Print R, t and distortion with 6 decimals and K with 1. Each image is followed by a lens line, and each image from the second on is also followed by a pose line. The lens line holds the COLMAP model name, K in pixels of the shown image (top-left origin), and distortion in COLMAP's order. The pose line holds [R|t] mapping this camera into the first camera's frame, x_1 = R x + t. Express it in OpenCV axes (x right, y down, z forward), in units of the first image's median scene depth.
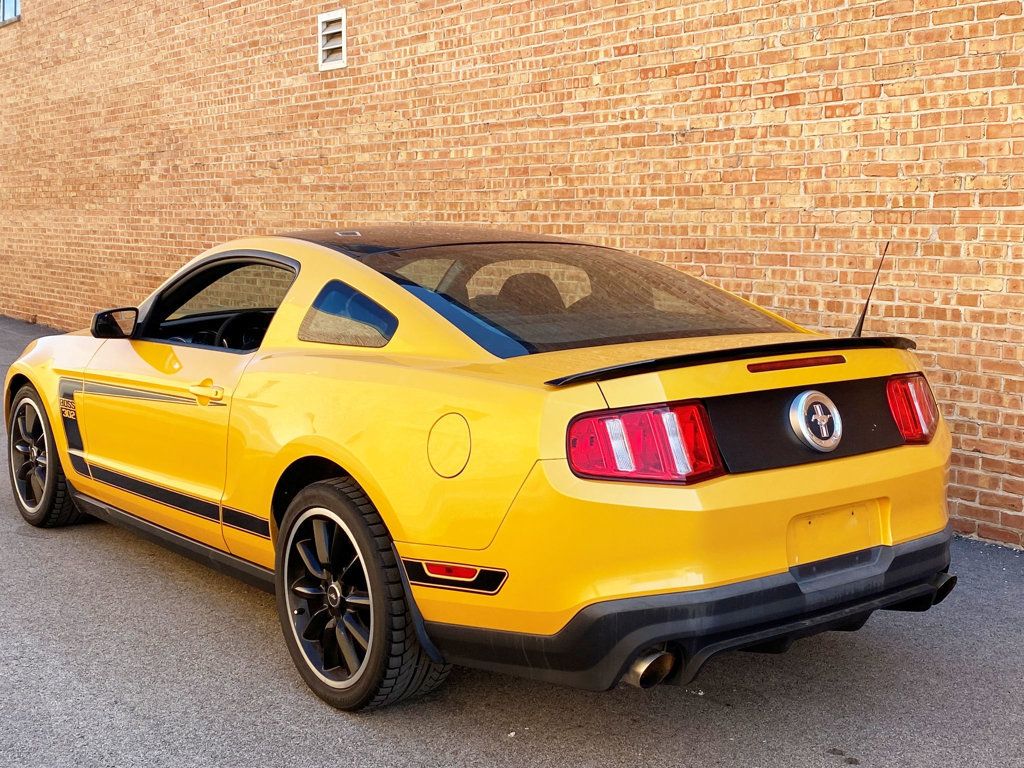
lens RADIAL K [[1294.7, 0, 514.0], [0, 1294.7, 382.5], [0, 0, 1]] dist [0.017252, 0.000000]
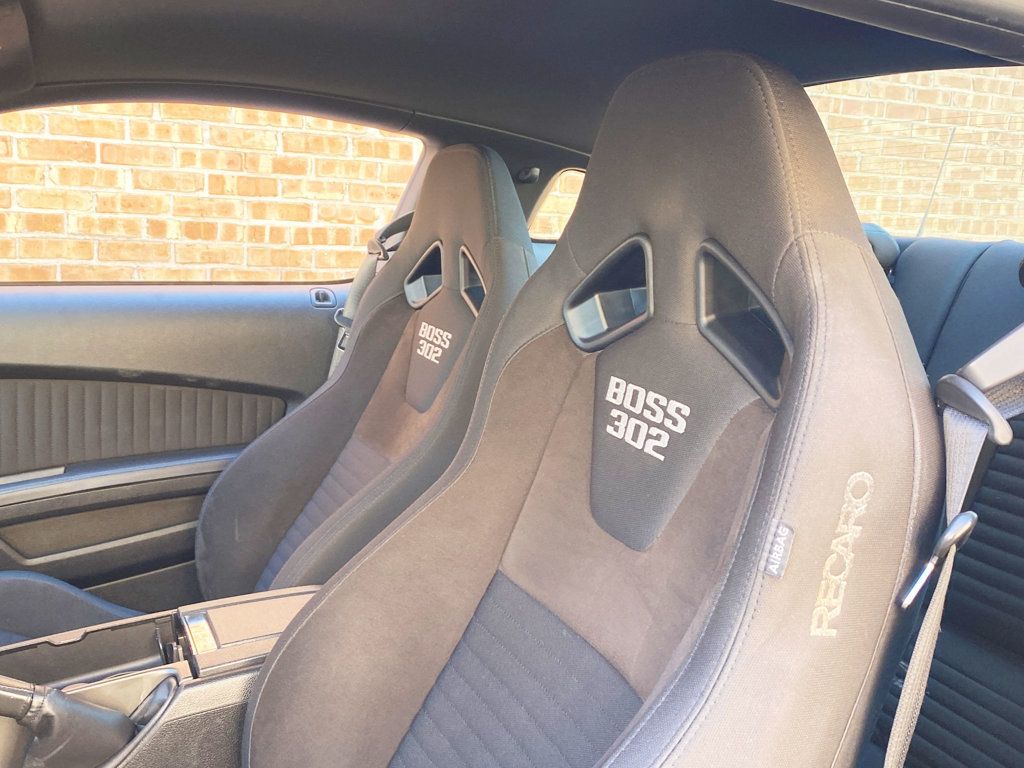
lens RADIAL K [[1060.6, 0, 499.5], [0, 1060.6, 406.4], [0, 0, 1]] dist [0.025109, 0.000000]
pose [[0.249915, -0.170954, 0.953057, -0.189768], [0.071103, 0.984873, 0.158016, -0.037436], [-0.965654, 0.028275, 0.258290, 0.592922]]
